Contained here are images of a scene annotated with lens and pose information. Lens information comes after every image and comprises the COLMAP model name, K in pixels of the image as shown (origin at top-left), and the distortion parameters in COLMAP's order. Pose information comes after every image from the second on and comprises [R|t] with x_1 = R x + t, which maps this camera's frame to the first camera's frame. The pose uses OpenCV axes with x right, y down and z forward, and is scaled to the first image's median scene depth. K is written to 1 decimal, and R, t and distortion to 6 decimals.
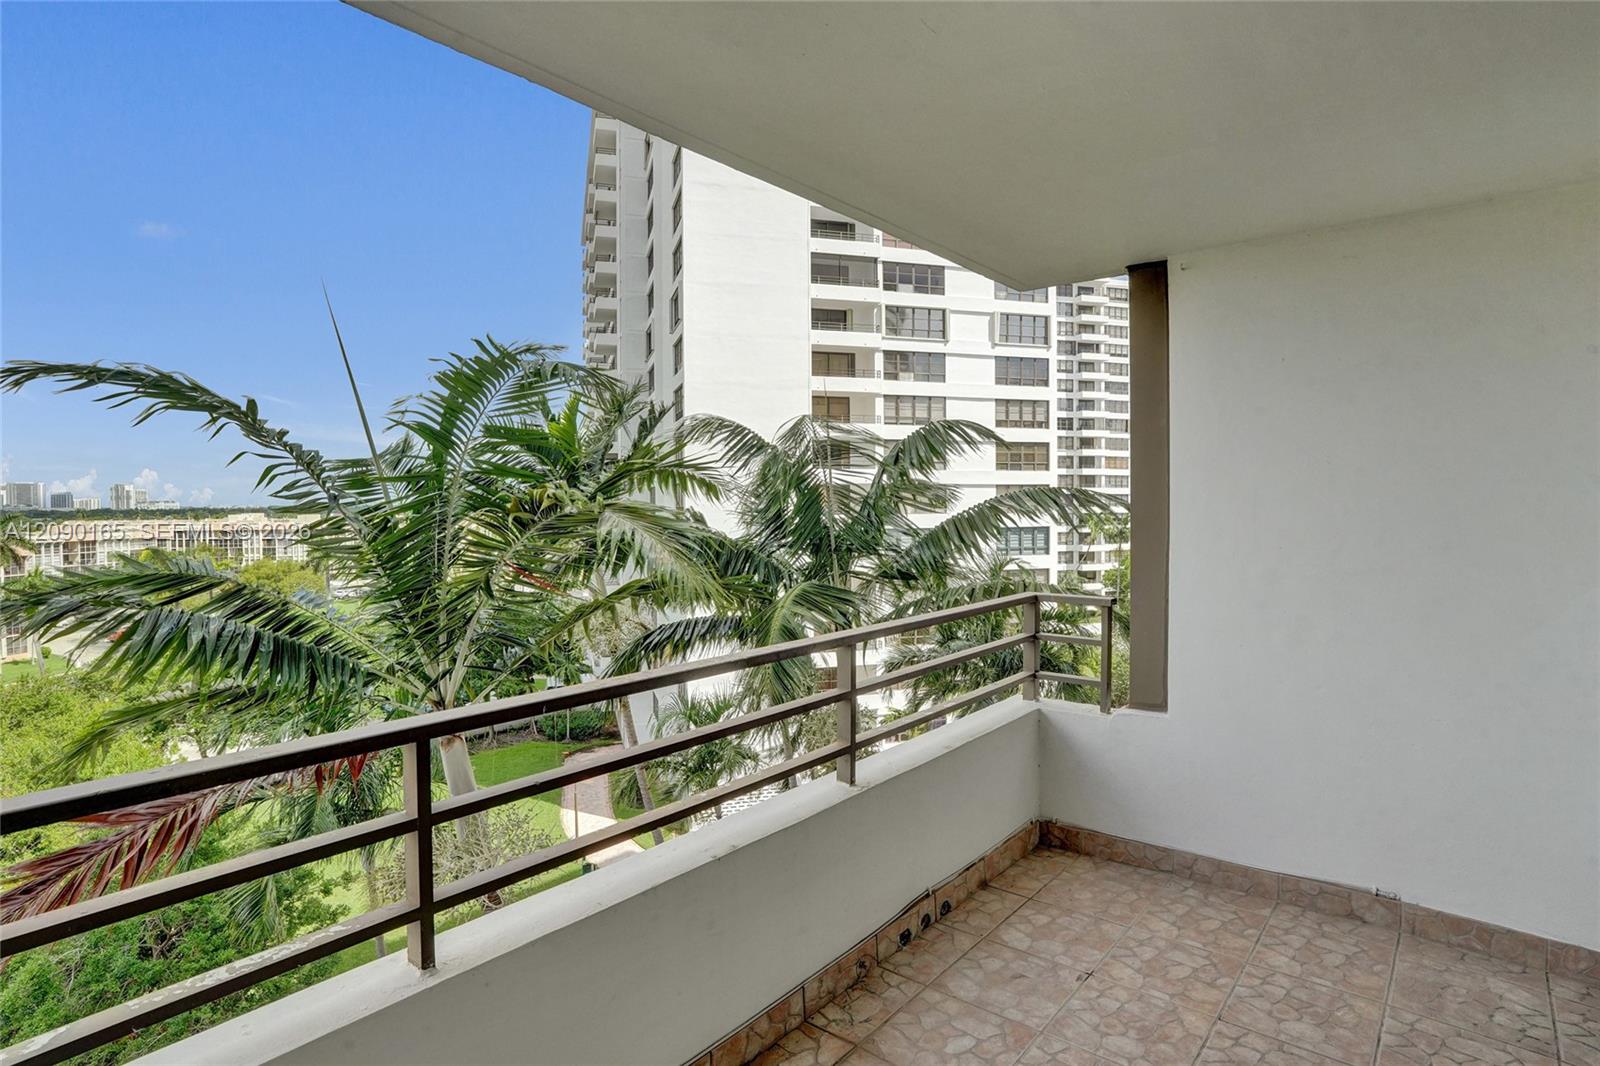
lens RADIAL K [[873.1, 0, 794.9], [0, 873.1, 499.3], [0, 0, 1]] dist [-0.055481, 0.032442]
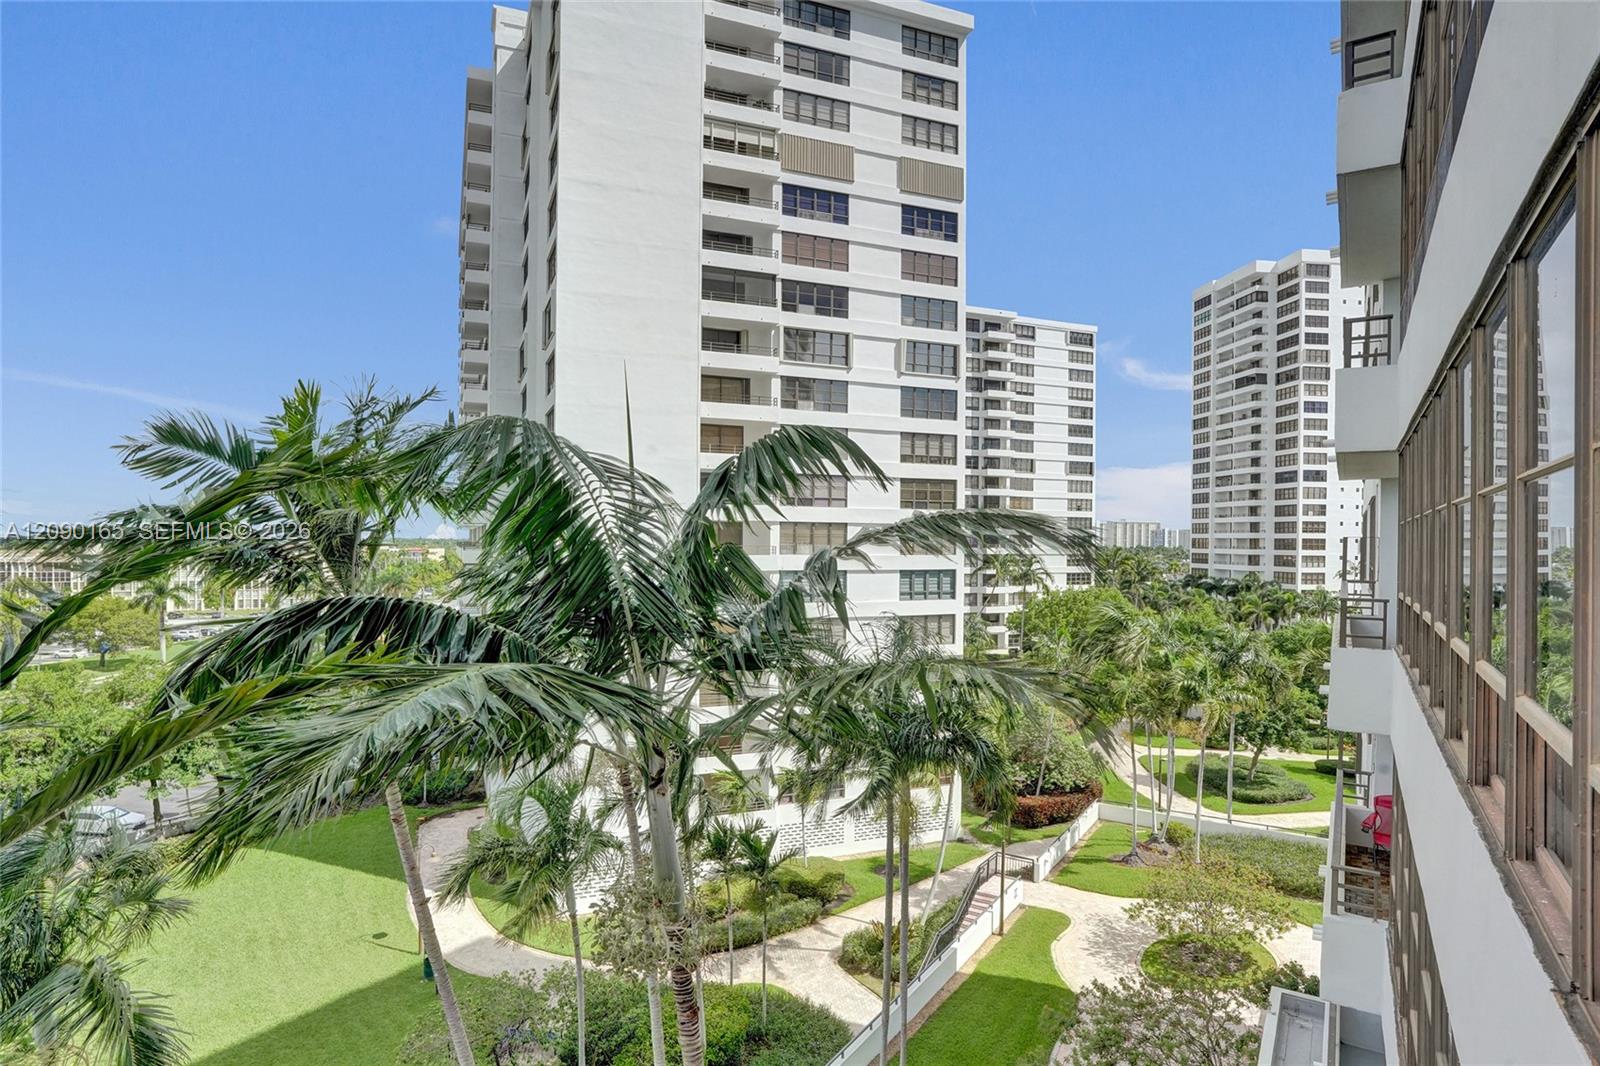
lens RADIAL K [[856.6, 0, 801.2], [0, 856.6, 529.1], [0, 0, 1]] dist [-0.057382, 0.032220]
pose [[0.993542, 0.013379, 0.112671, 0.021860], [-0.012613, 0.999892, -0.007502, -0.003133], [-0.112759, 0.006033, 0.993604, 0.097932]]
